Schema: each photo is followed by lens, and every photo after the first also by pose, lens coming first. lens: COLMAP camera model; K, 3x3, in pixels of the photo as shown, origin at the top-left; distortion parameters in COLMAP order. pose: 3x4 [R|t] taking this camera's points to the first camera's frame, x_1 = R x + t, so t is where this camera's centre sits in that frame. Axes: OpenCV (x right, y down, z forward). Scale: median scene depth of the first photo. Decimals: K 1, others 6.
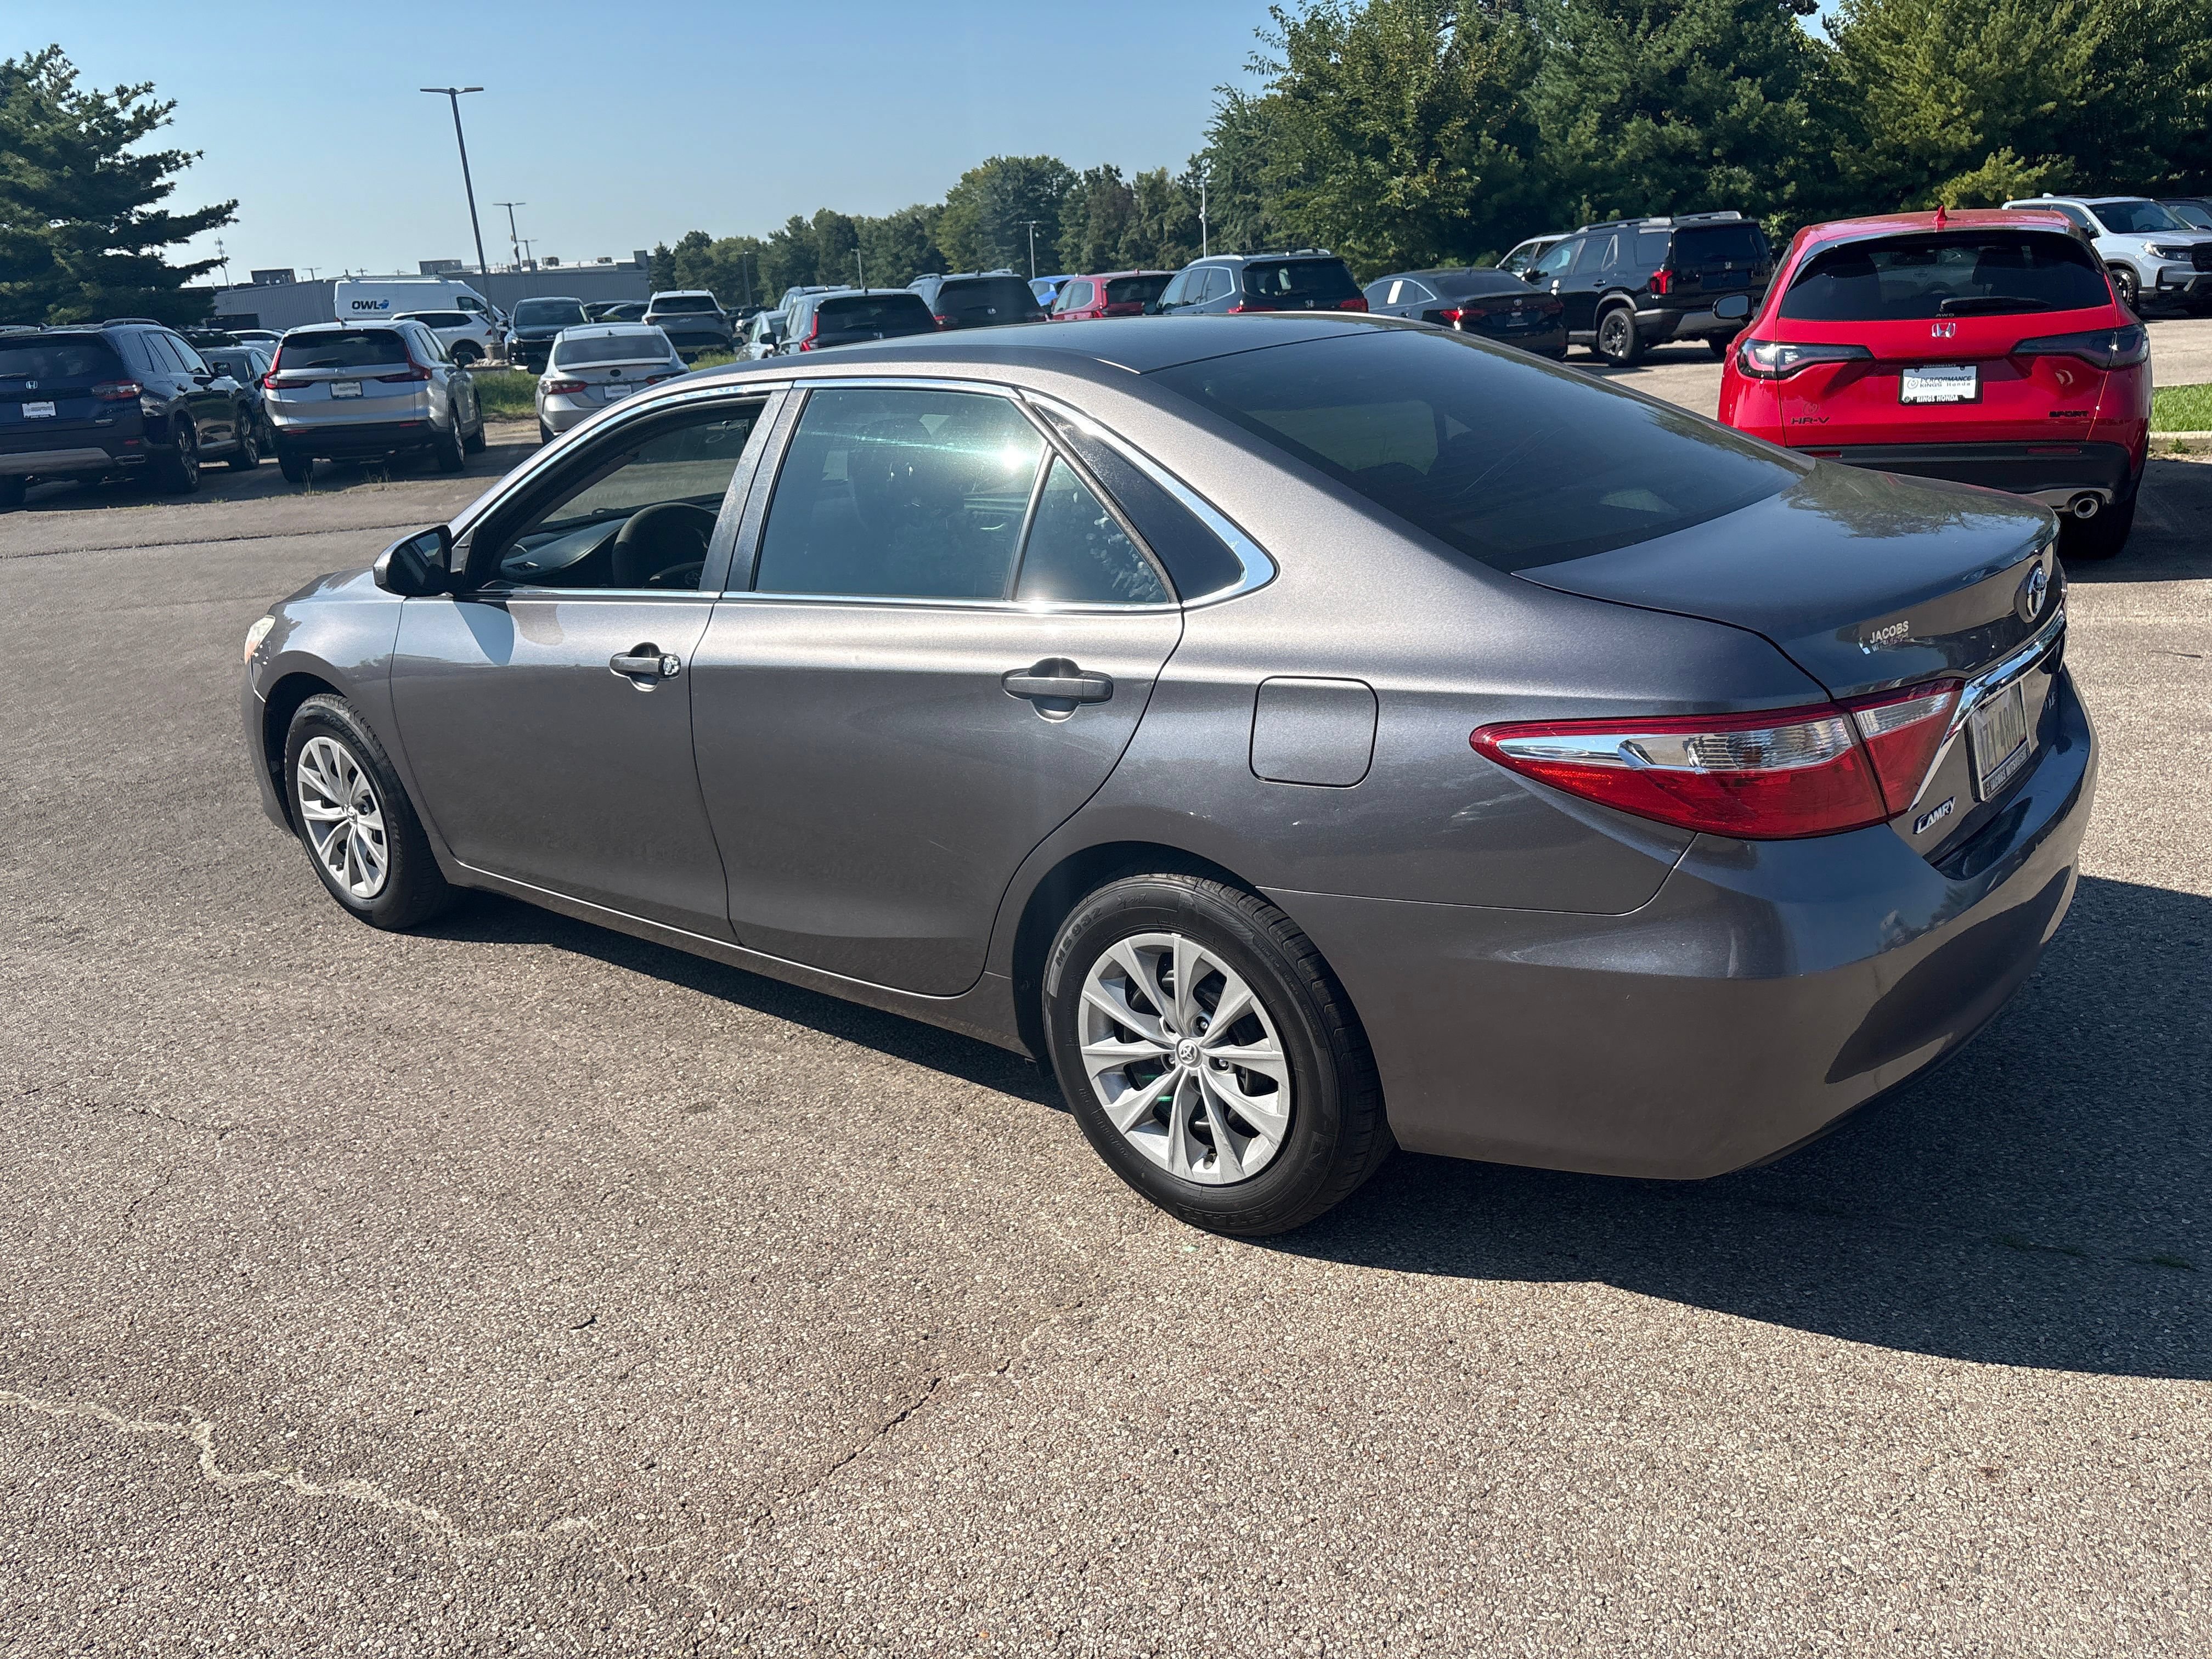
lens RADIAL K [[1732.6, 0, 1040.7], [0, 1732.6, 925.1], [0, 0, 1]] dist [0.056730, -0.057069]
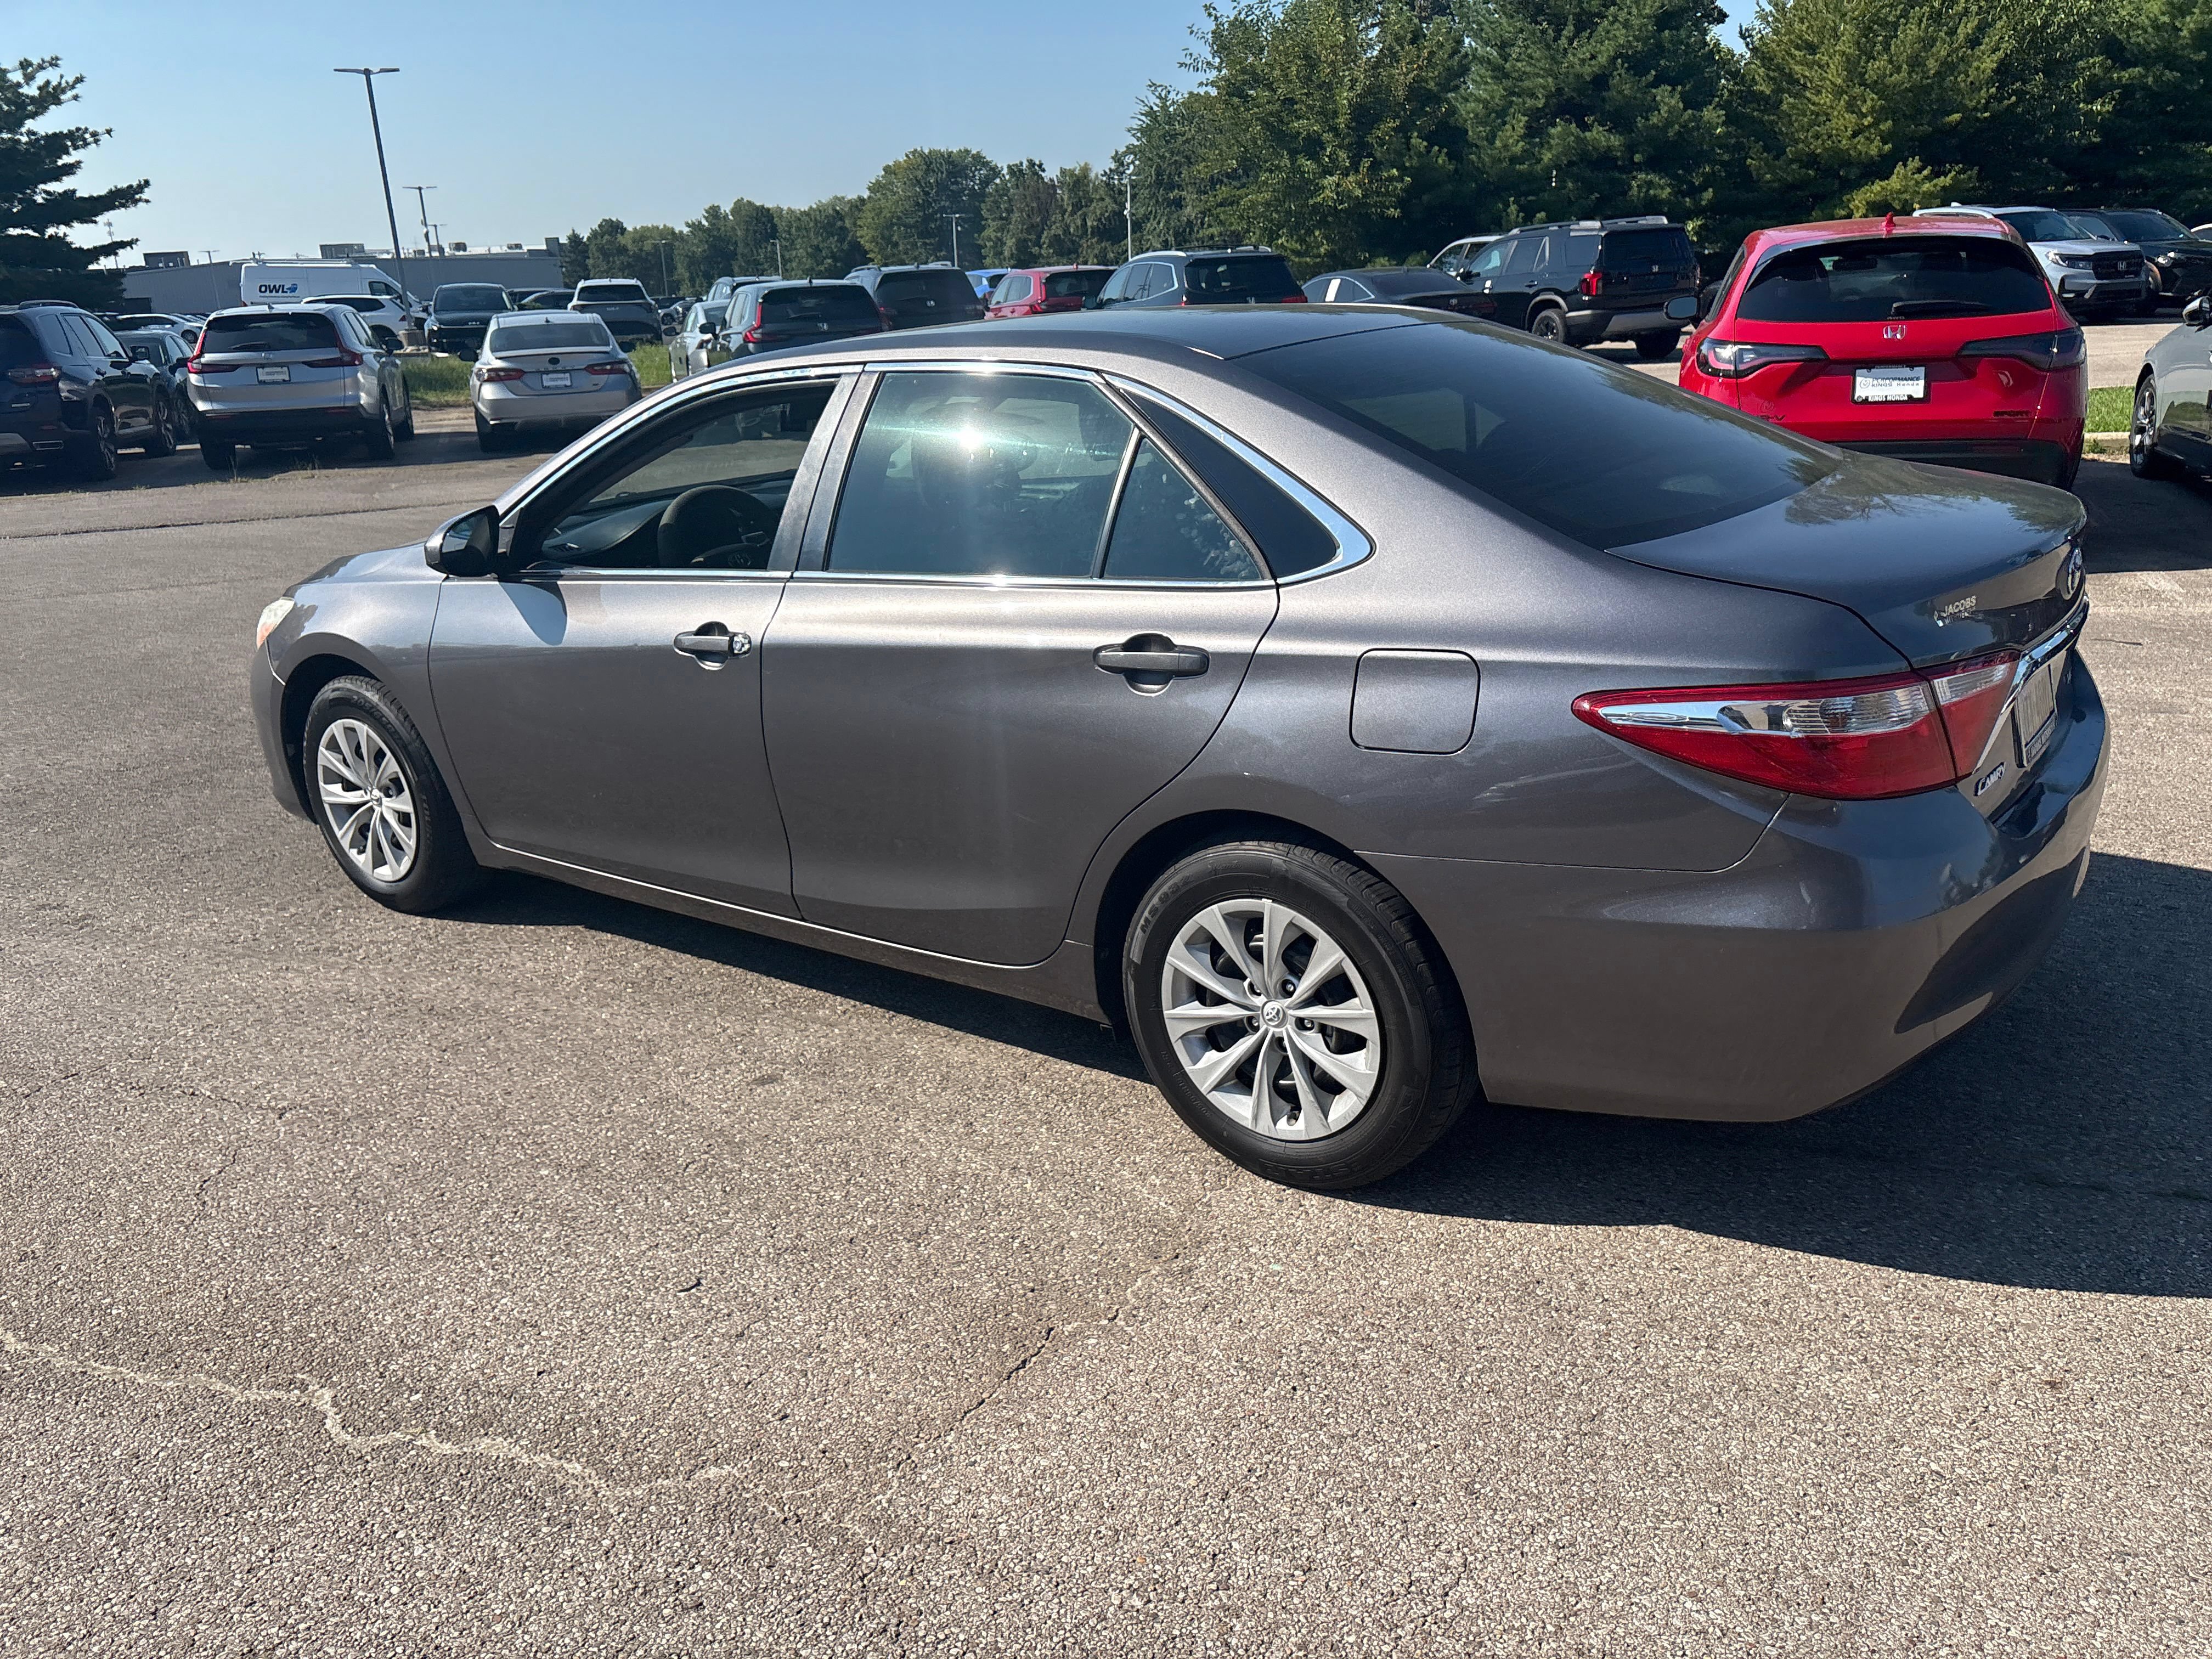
lens RADIAL K [[1732.6, 0, 1075.7], [0, 1732.6, 928.0], [0, 0, 1]] dist [0.056730, -0.057069]
pose [[0.998017, -0.009255, 0.062259, -0.086158], [0.008995, 0.999950, 0.004451, 0.014380], [-0.062297, -0.003883, 0.998050, -0.026830]]
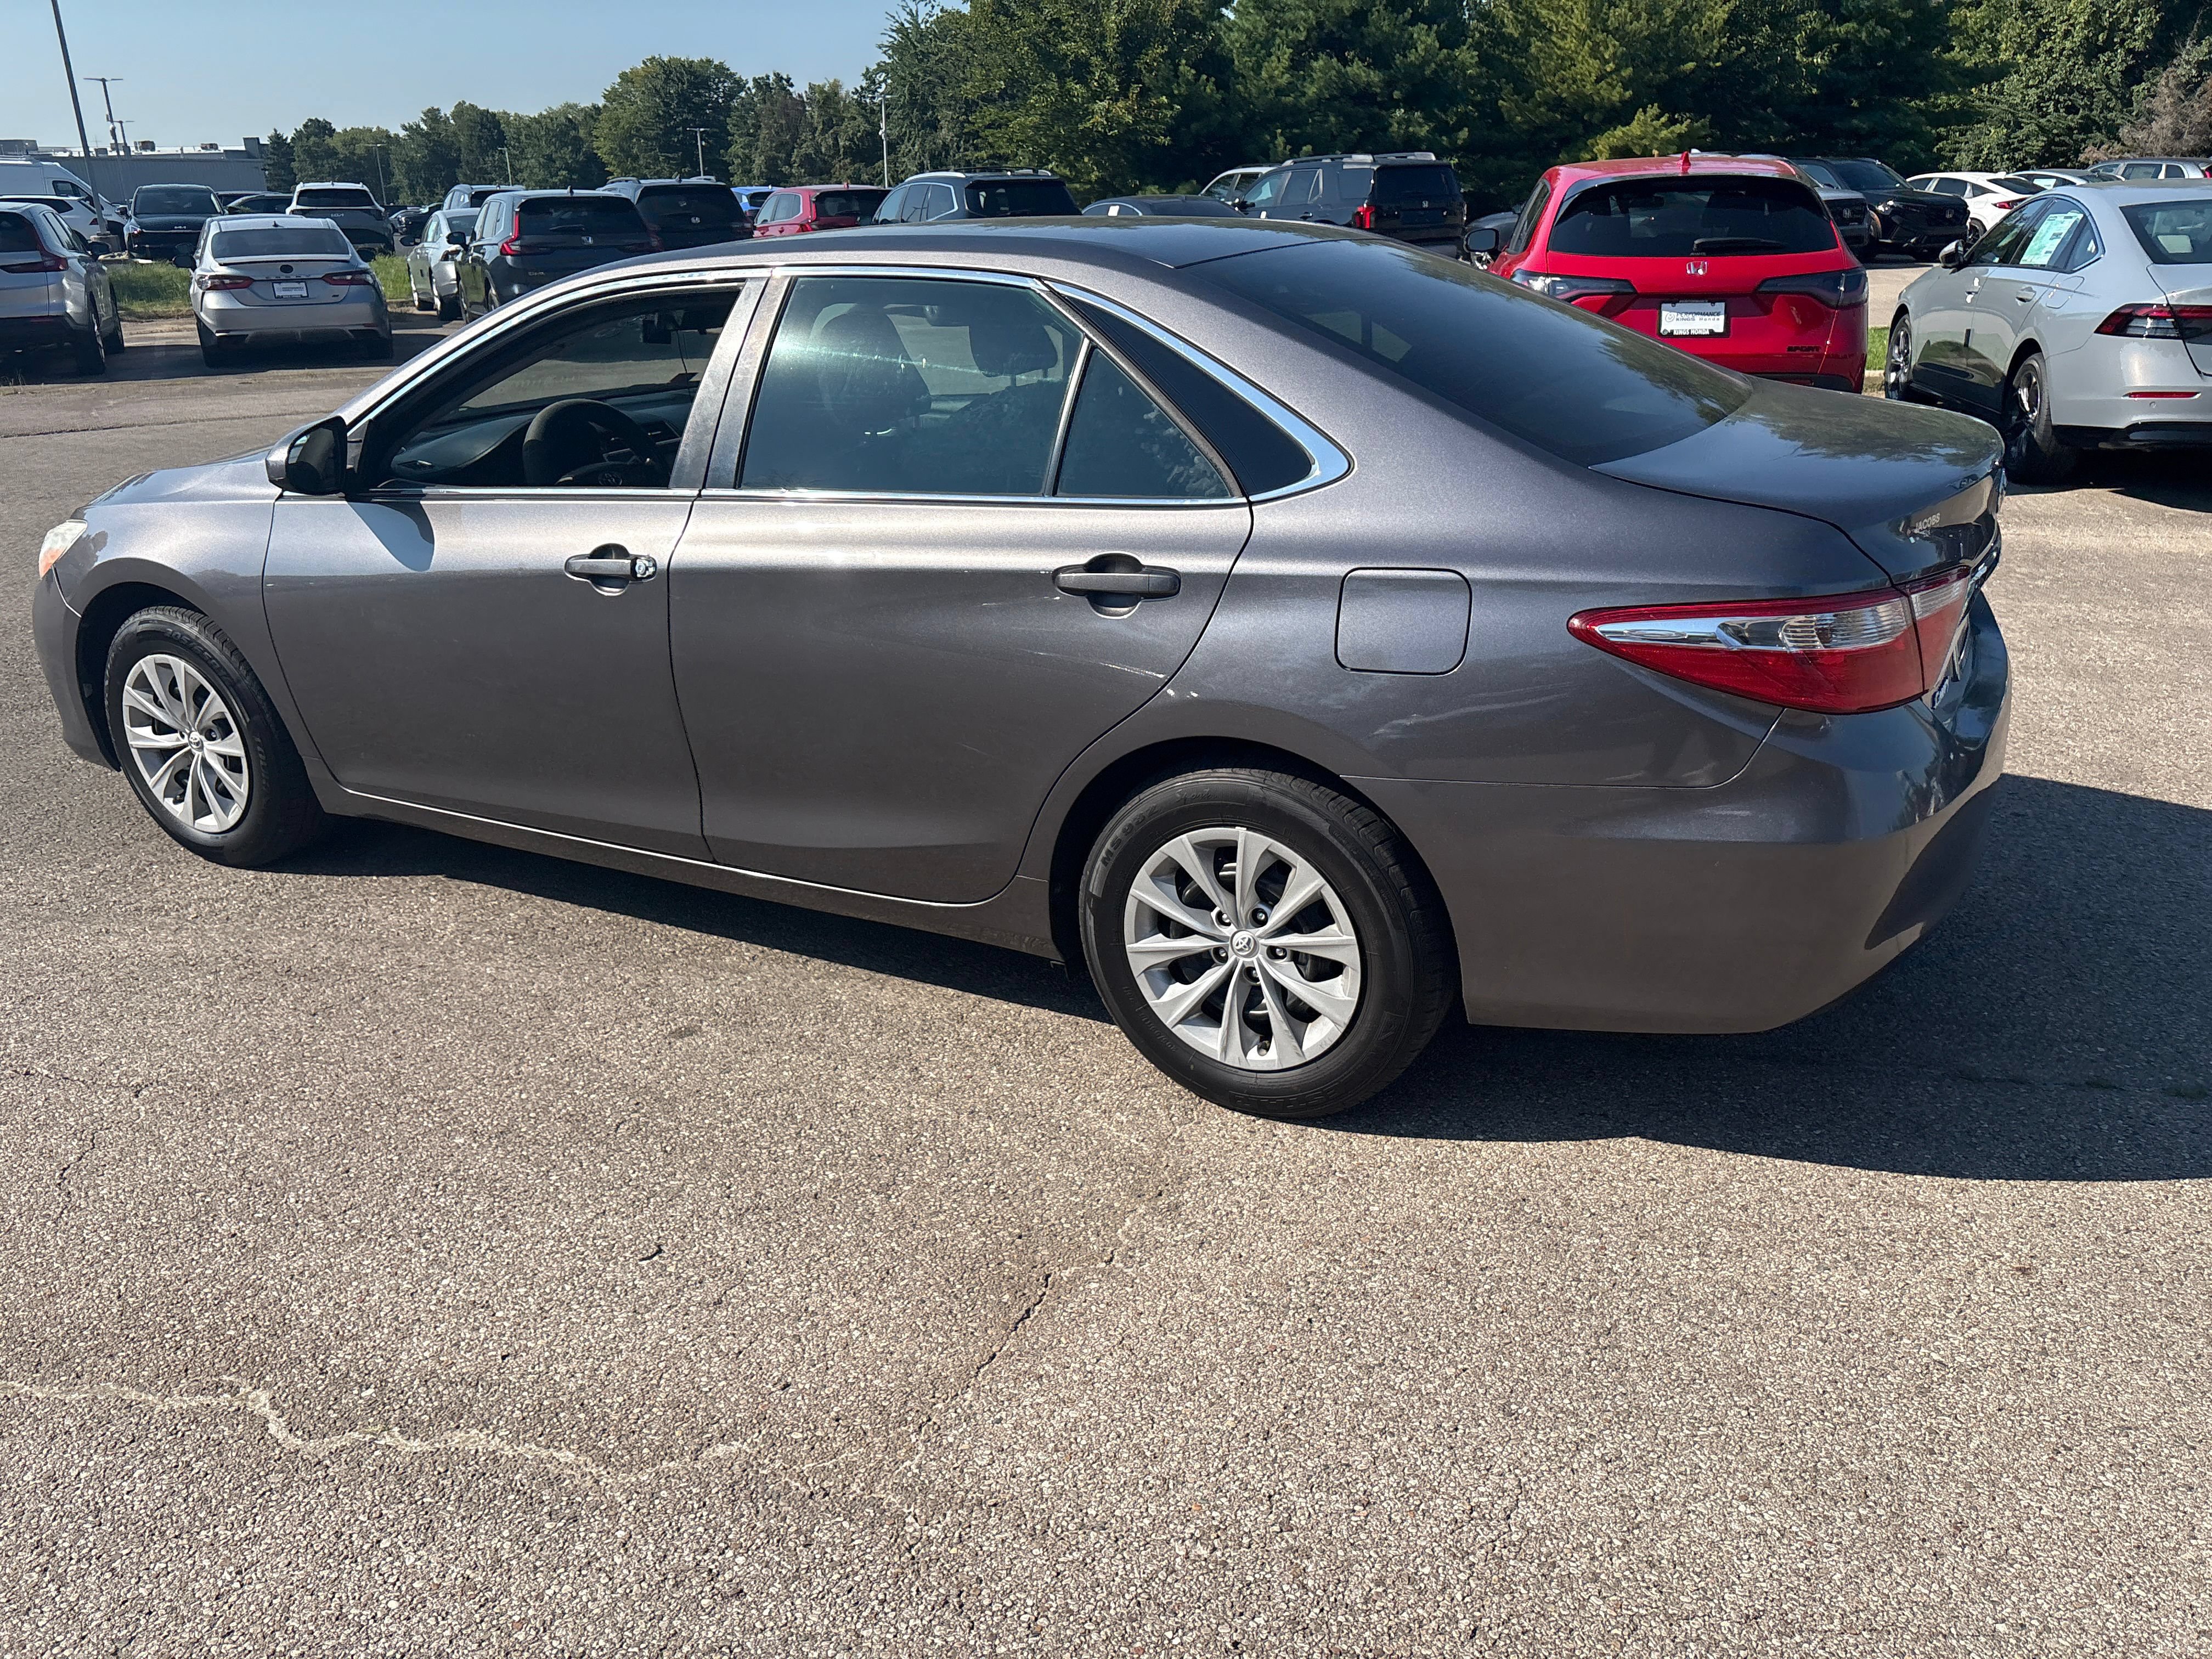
lens RADIAL K [[1732.6, 0, 1097.8], [0, 1732.6, 914.4], [0, 0, 1]] dist [0.056730, -0.057069]
pose [[0.978127, -0.042105, 0.203700, -0.182955], [0.035156, 0.998674, 0.037612, 0.012926], [-0.205014, -0.029628, 0.978311, 0.015918]]
